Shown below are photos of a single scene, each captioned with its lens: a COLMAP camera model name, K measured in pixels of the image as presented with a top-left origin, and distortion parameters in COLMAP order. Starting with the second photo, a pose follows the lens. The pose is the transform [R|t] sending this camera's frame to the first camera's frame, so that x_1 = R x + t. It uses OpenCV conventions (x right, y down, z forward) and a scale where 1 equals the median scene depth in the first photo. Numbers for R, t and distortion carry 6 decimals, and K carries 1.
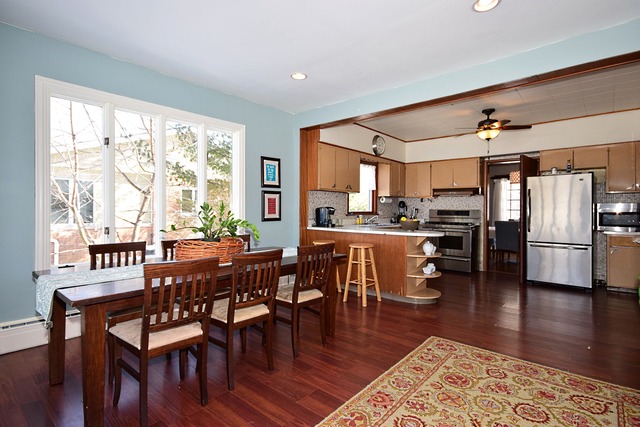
lens RADIAL K [[327.0, 0, 321.0], [0, 327.0, 213.9], [0, 0, 1]] dist [0.004326, -0.001479]
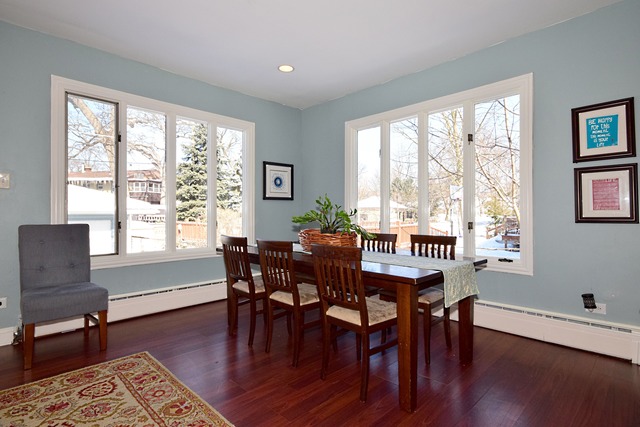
lens RADIAL K [[327.0, 0, 318.1], [0, 327.0, 212.2], [0, 0, 1]] dist [0.004326, -0.001479]
pose [[-0.073600, -0.002438, -0.997285, 0.702267], [-0.010521, 0.999943, -0.001668, 0.018856], [0.997232, 0.010370, -0.073621, 0.978438]]
